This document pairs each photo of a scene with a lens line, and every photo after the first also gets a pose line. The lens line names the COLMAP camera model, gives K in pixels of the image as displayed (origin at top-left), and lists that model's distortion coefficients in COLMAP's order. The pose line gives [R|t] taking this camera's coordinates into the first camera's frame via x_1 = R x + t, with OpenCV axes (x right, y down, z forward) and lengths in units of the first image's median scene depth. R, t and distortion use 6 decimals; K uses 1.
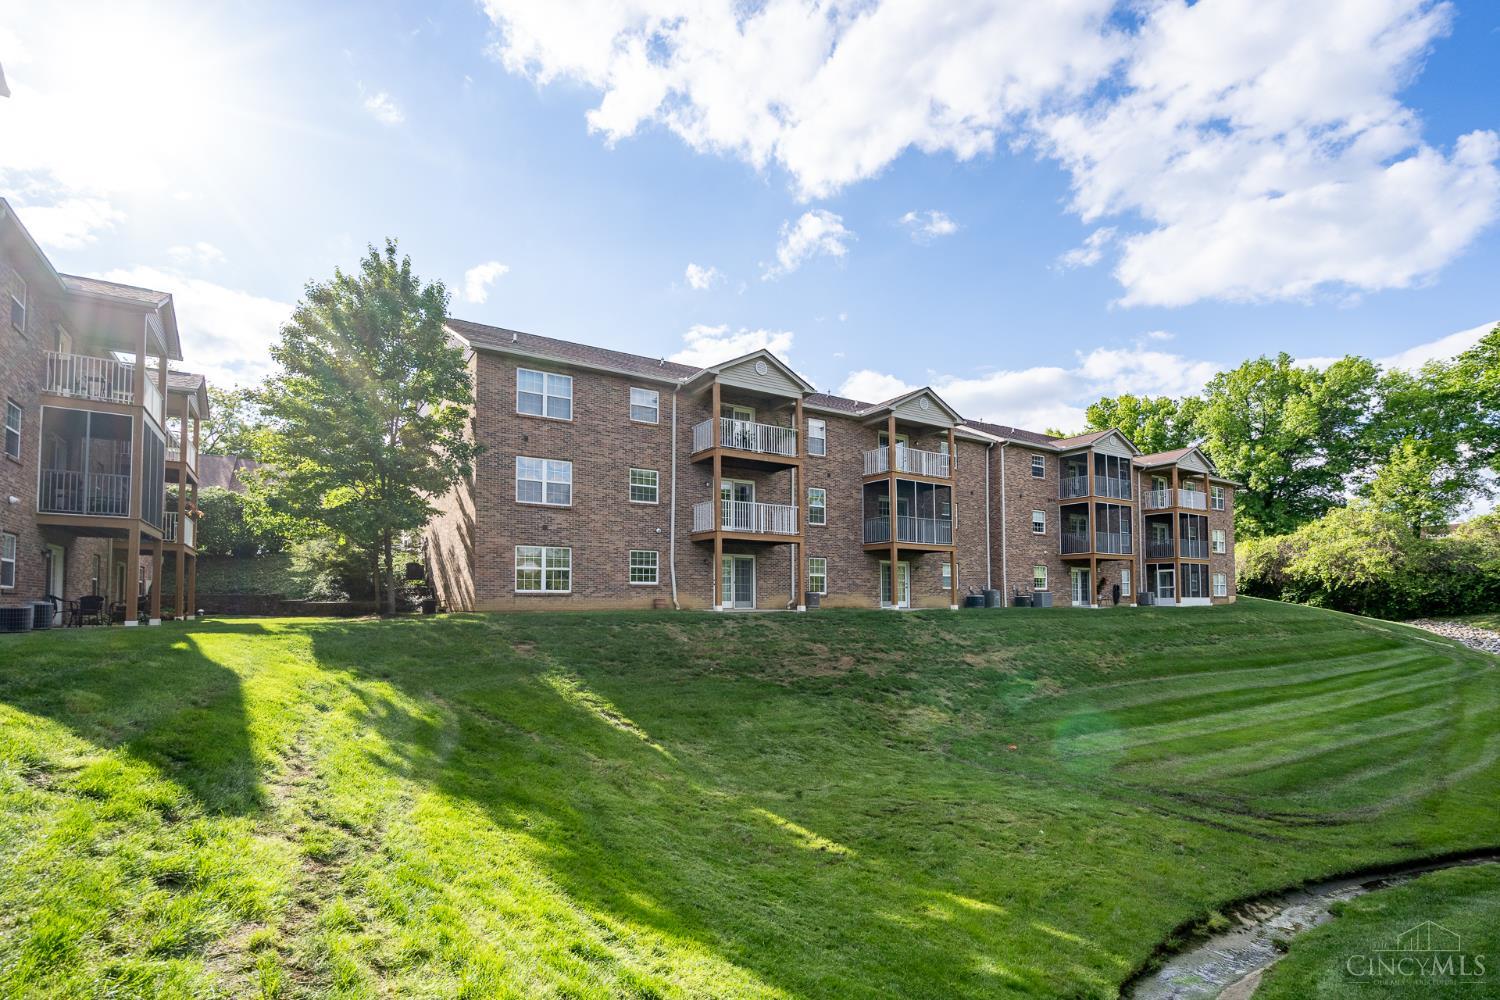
lens RADIAL K [[682.1, 0, 750.0], [0, 682.1, 500.0], [0, 0, 1]] dist [-0.002283, -0.000059]
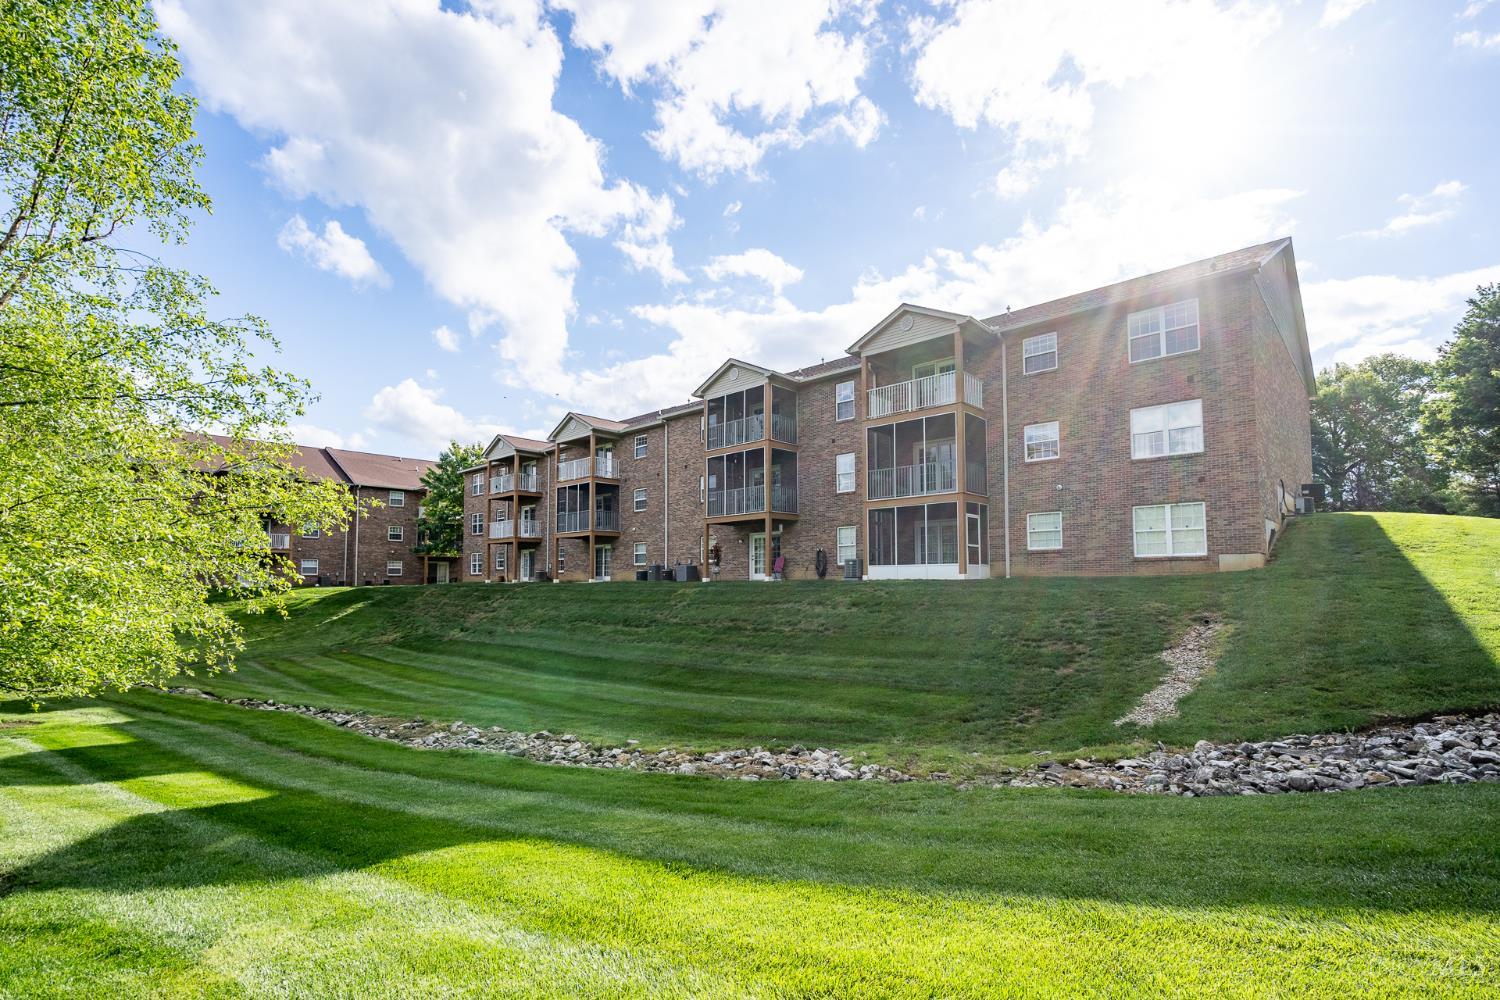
lens RADIAL K [[682.1, 0, 750.0], [0, 682.1, 500.0], [0, 0, 1]] dist [-0.002283, -0.000059]
pose [[0.234117, -0.107232, -0.966277, 1.199572], [0.161681, 0.984353, -0.070064, 0.111419], [0.958670, -0.139825, 0.247791, 0.758354]]
